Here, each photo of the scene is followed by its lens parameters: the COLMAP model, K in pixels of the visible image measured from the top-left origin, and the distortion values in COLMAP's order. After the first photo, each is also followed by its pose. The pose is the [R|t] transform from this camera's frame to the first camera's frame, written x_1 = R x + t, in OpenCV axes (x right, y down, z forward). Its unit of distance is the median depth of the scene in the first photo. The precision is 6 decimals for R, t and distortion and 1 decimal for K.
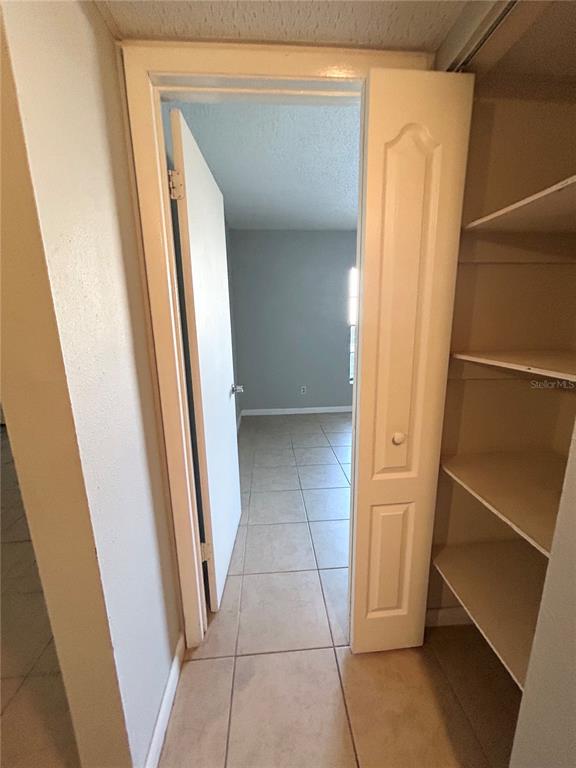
lens RADIAL K [[308.5, 0, 288.0], [0, 308.5, 384.0], [0, 0, 1]] dist [-0.000272, -0.000129]
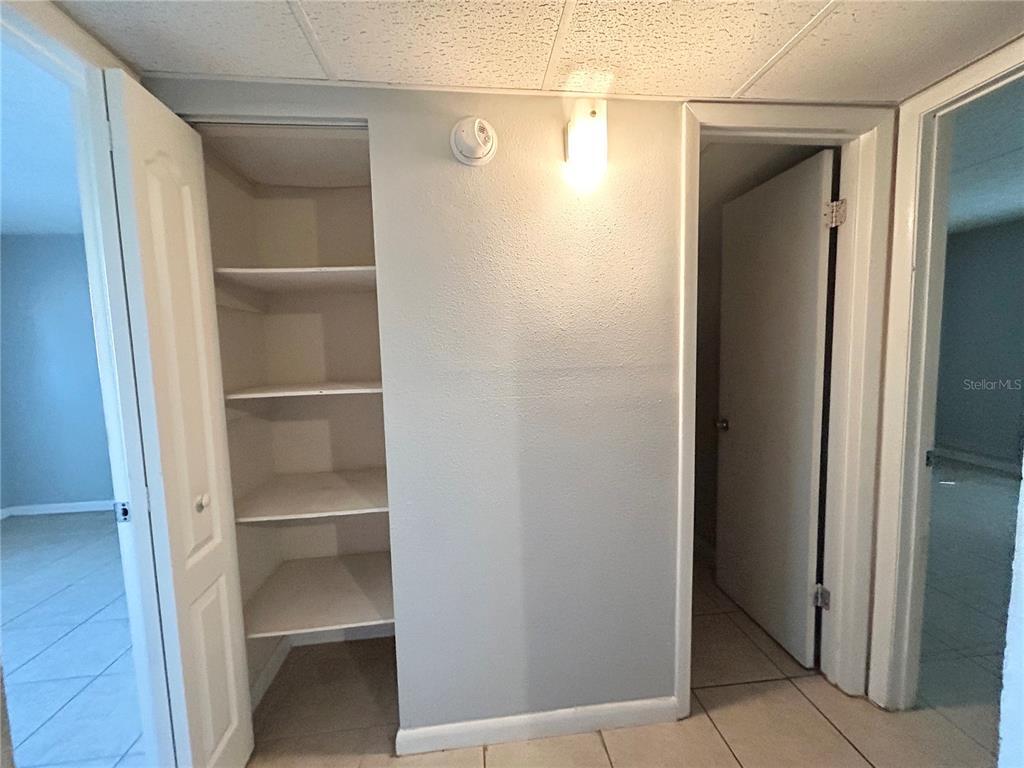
lens RADIAL K [[411.3, 0, 512.0], [0, 411.3, 384.0], [0, 0, 1]] dist [-0.000272, -0.000129]
pose [[-0.027234, -0.068855, 0.997255, -0.721088], [0.238645, 0.968331, 0.073375, -0.011349], [-0.970725, 0.239988, -0.009939, 0.132296]]
